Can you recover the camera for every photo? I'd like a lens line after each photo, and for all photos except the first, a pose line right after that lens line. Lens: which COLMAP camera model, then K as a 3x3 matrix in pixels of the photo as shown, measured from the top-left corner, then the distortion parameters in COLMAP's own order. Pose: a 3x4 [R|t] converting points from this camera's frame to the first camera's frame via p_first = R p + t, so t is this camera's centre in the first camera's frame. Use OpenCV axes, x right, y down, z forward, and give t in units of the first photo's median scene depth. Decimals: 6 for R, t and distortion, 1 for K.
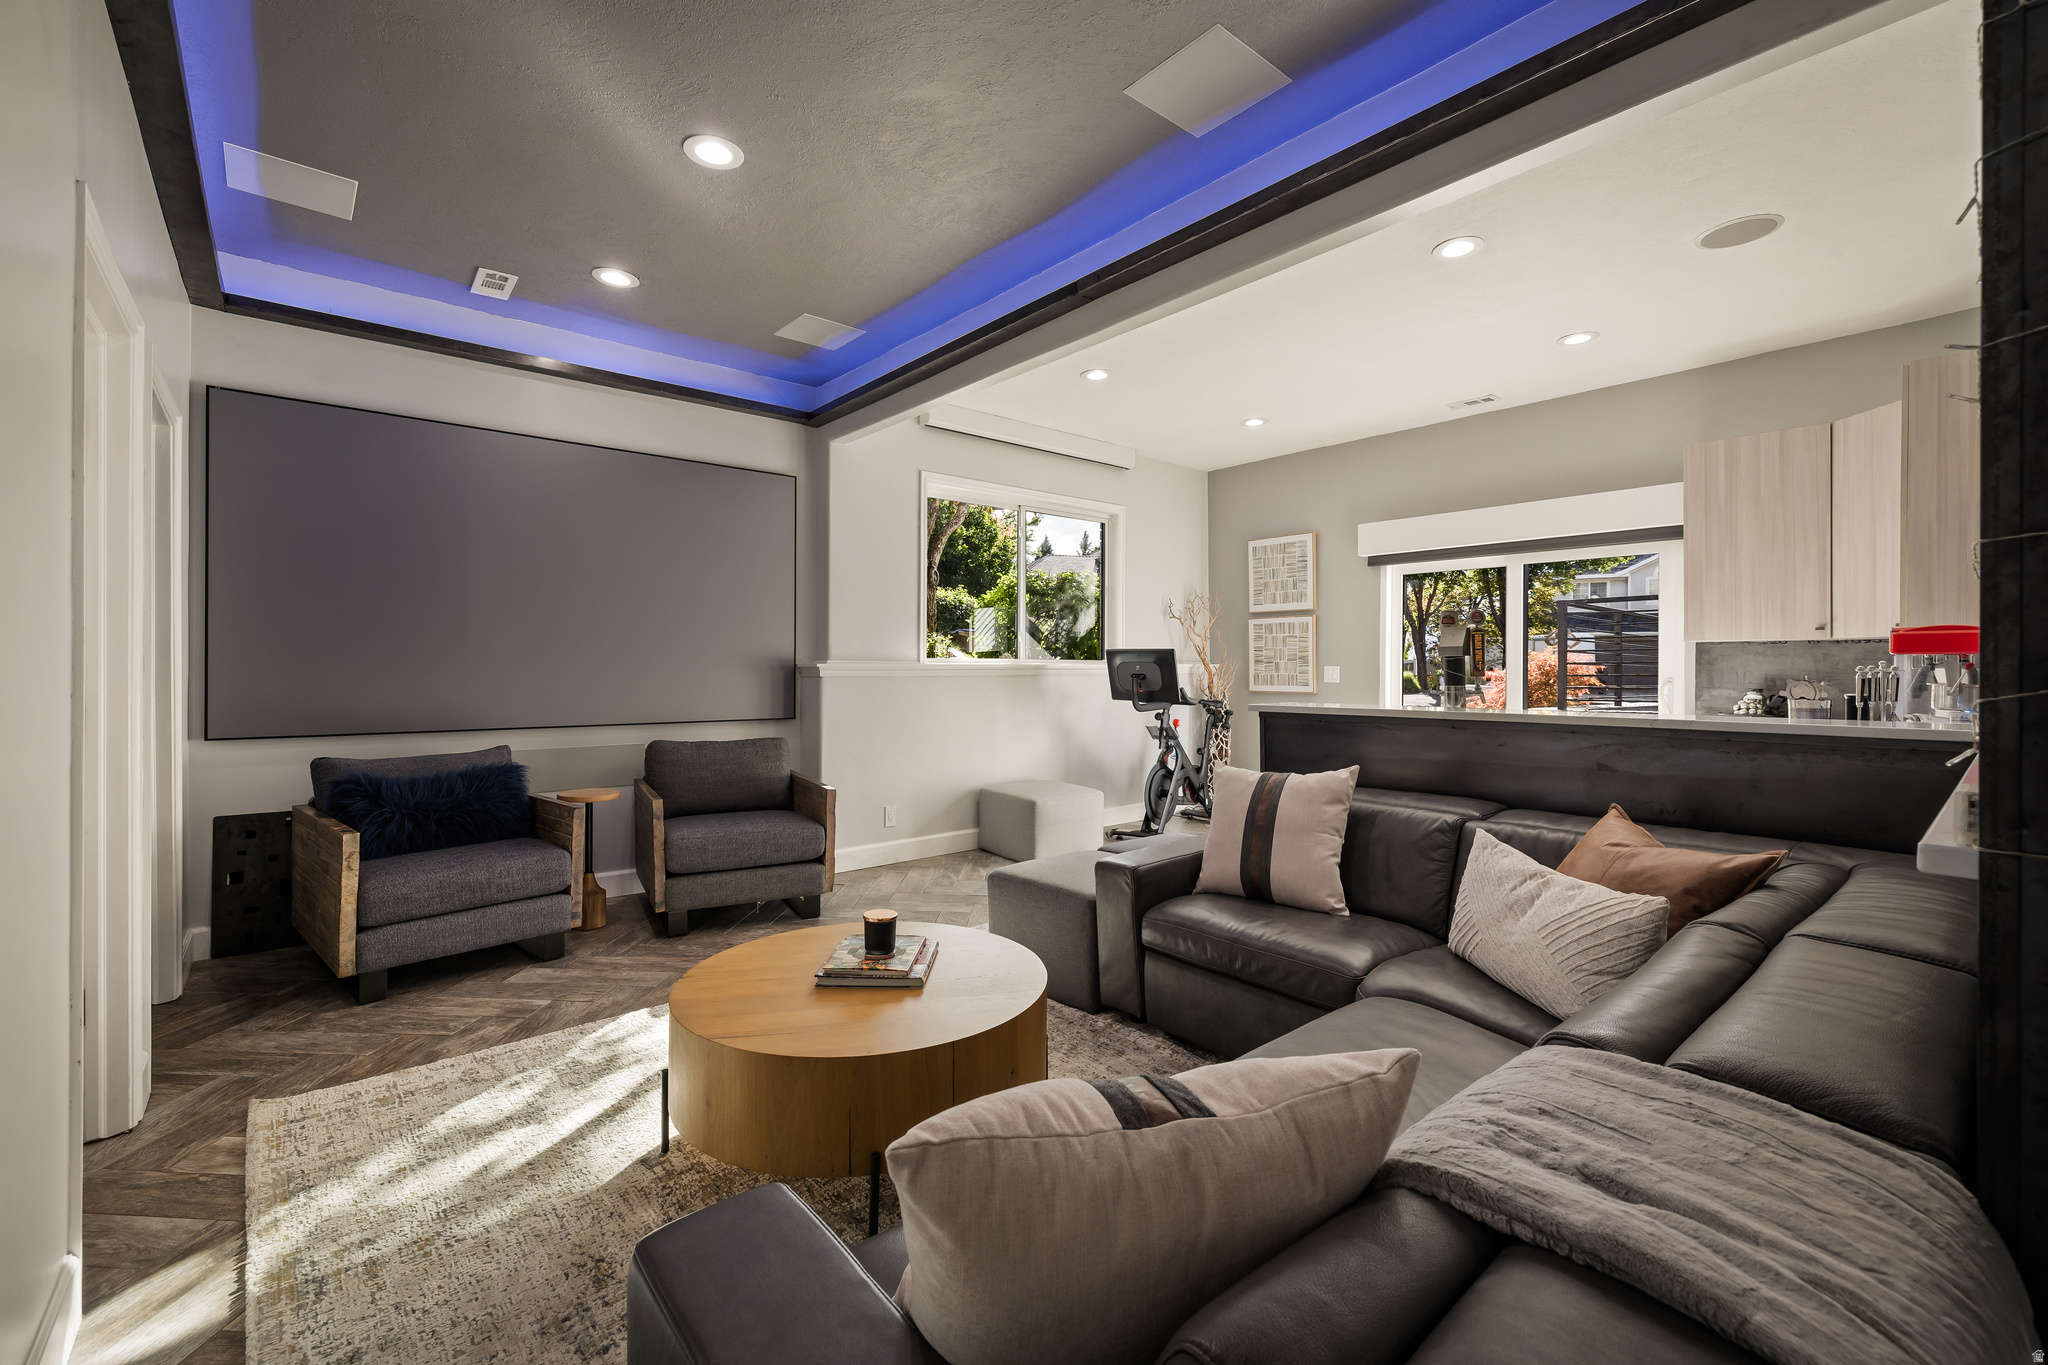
lens RADIAL K [[861.6, 0, 1016.6], [0, 861.6, 668.6], [0, 0, 1]] dist [0.001154, -0.000666]
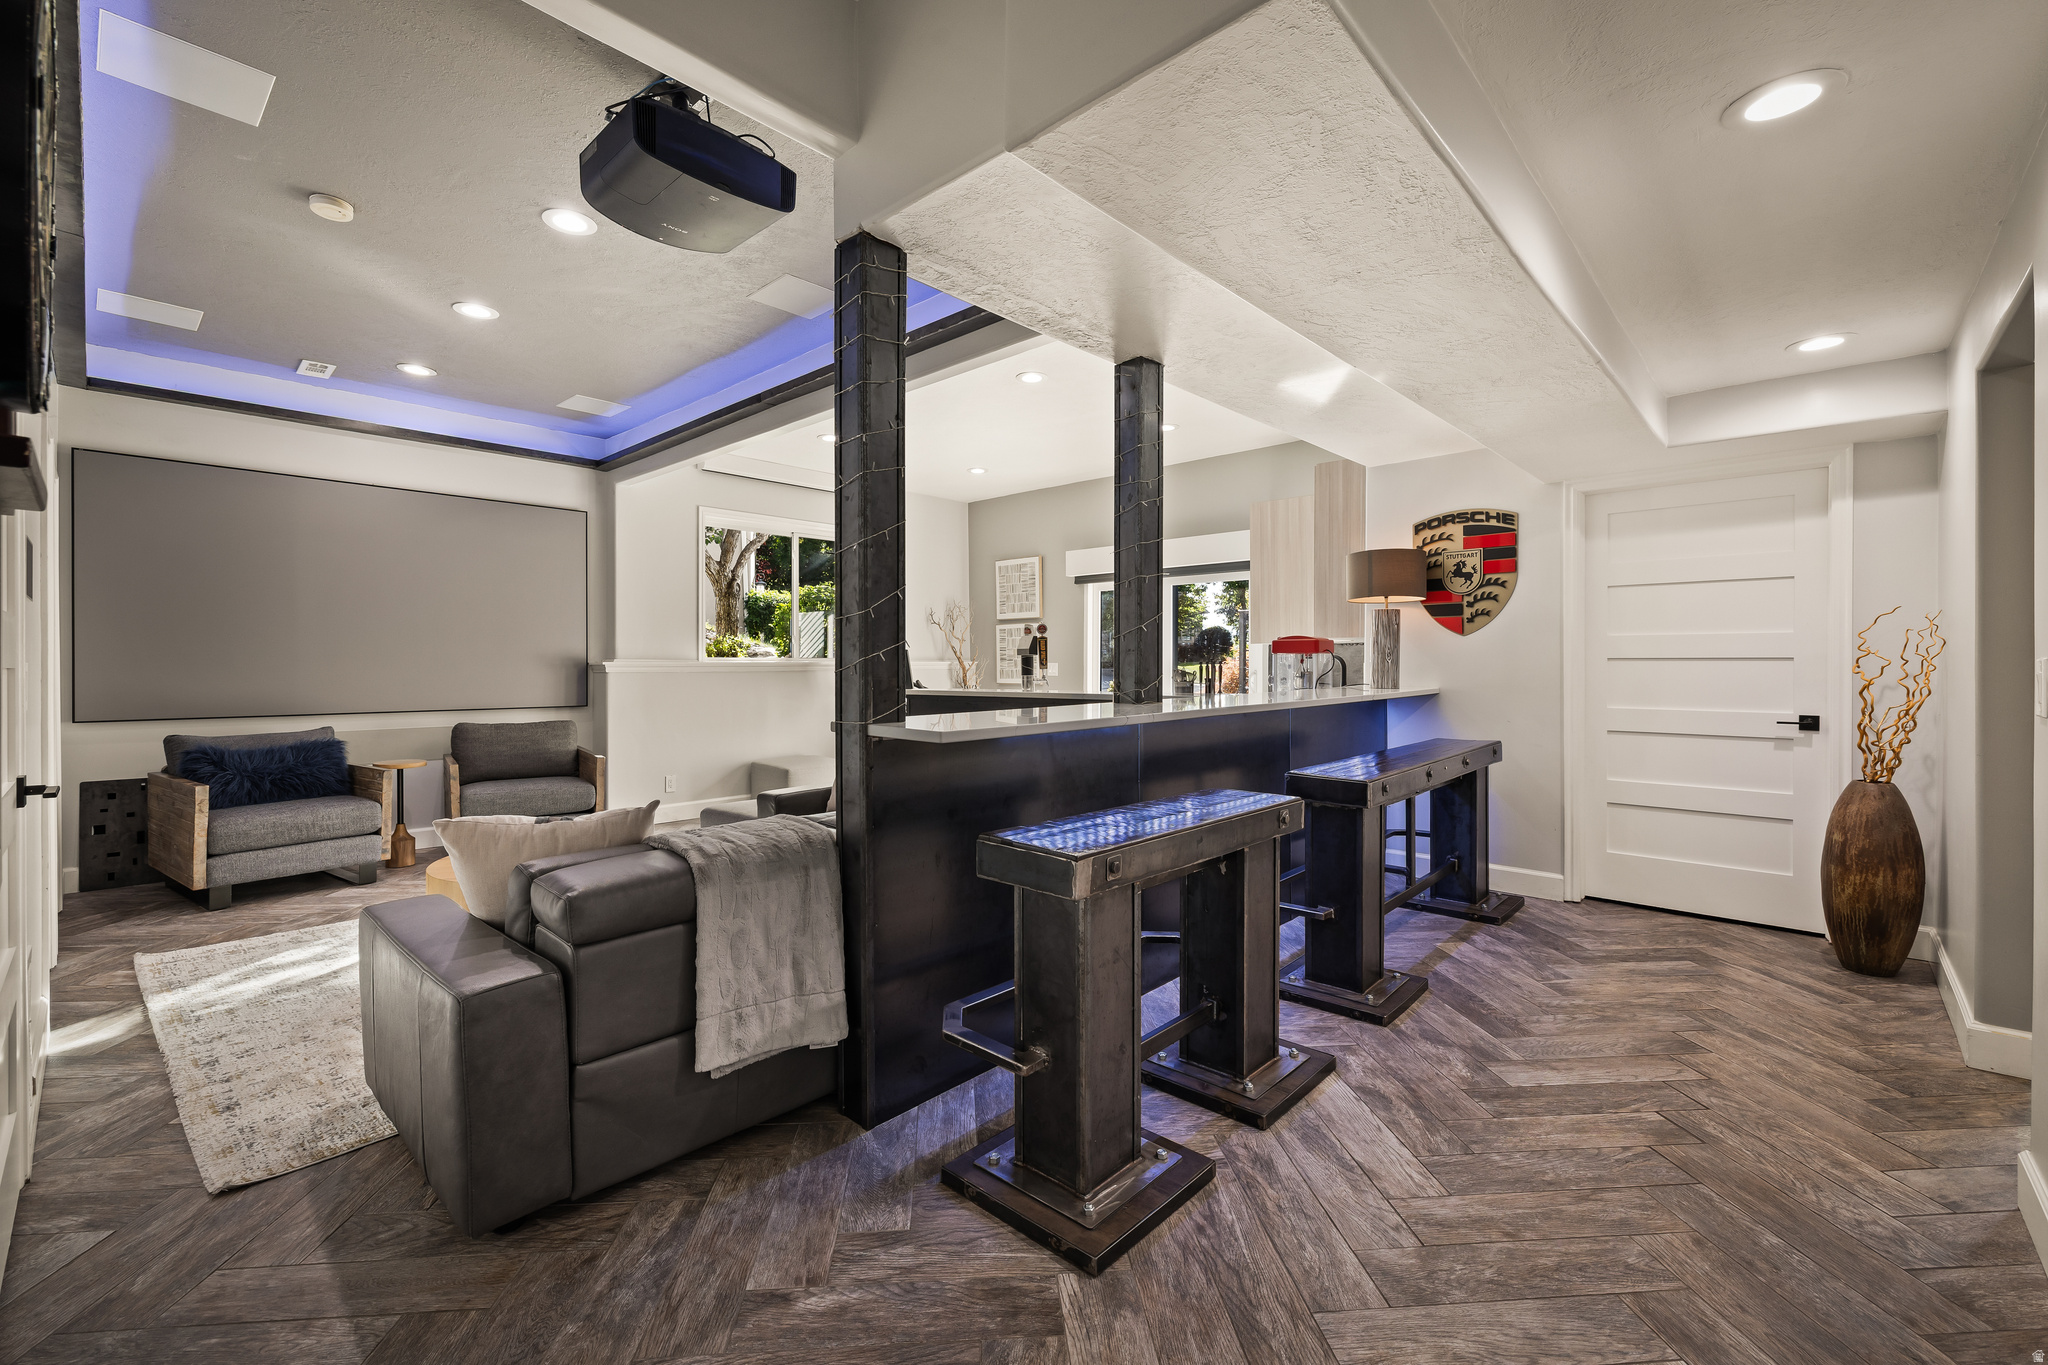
lens RADIAL K [[861.6, 0, 1021.1], [0, 861.6, 670.2], [0, 0, 1]] dist [0.001154, -0.000666]
pose [[0.992381, -0.004378, 0.123128, 0.302221], [0.003861, 0.999983, 0.004434, 0.004123], [-0.123146, -0.003925, 0.992381, -0.445076]]
